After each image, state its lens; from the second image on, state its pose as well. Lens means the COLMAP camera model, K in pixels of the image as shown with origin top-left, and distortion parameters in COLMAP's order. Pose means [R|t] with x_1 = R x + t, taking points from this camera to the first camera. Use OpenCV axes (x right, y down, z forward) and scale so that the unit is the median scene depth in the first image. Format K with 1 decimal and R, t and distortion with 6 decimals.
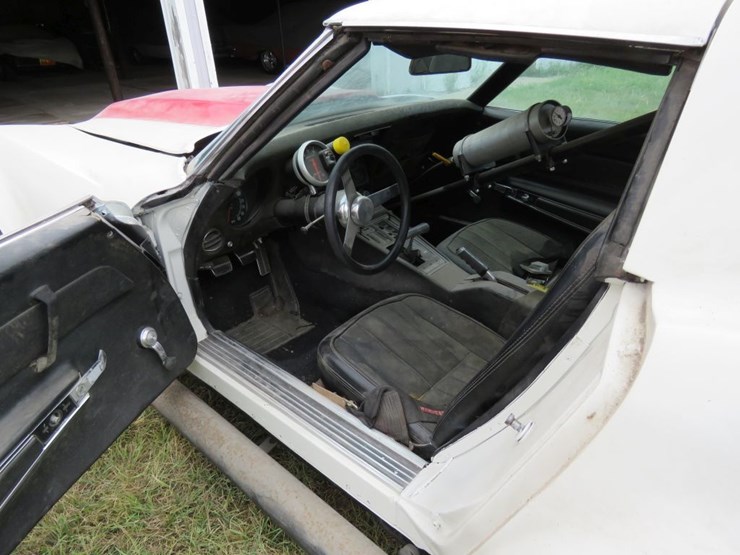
lens RADIAL K [[479.7, 0, 370.0], [0, 479.7, 277.5], [0, 0, 1]] dist [-0.001420, 0.004228]
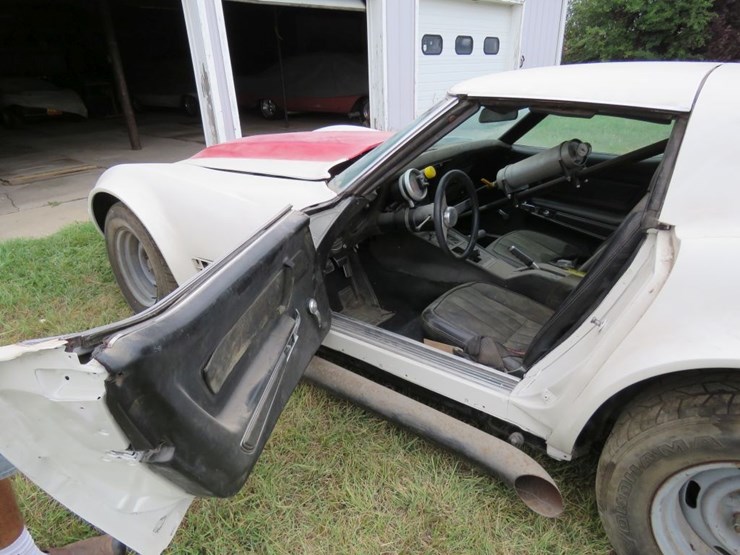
lens RADIAL K [[498.9, 0, 358.5], [0, 498.9, 279.7], [0, 0, 1]] dist [-0.026172, 0.035902]
pose [[0.998646, -0.026448, 0.044787, -0.343496], [0.030170, 0.995960, -0.084576, 0.153753], [-0.042370, 0.085813, 0.995410, -0.409517]]
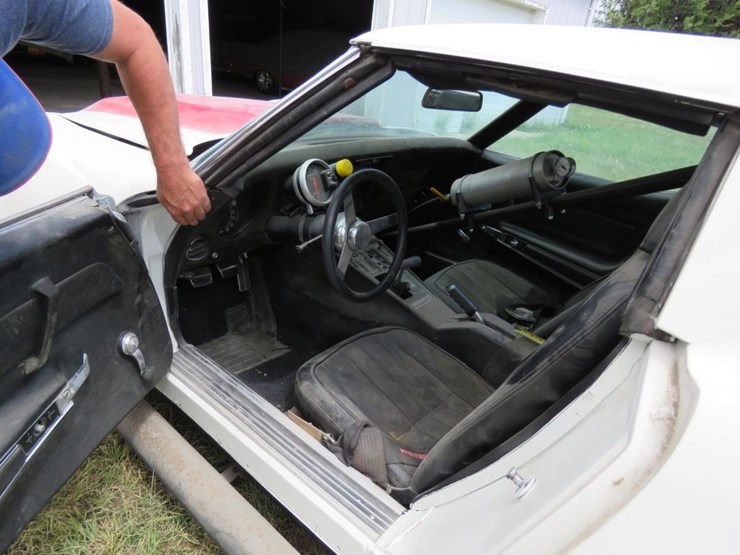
lens RADIAL K [[477.3, 0, 370.0], [0, 477.3, 277.5], [0, 0, 1]] dist [-0.003266, 0.001072]
pose [[0.991720, 0.110987, 0.064601, -0.046557], [-0.106777, 0.992134, -0.065336, 0.004245], [-0.071344, 0.057897, 0.995770, 0.040239]]
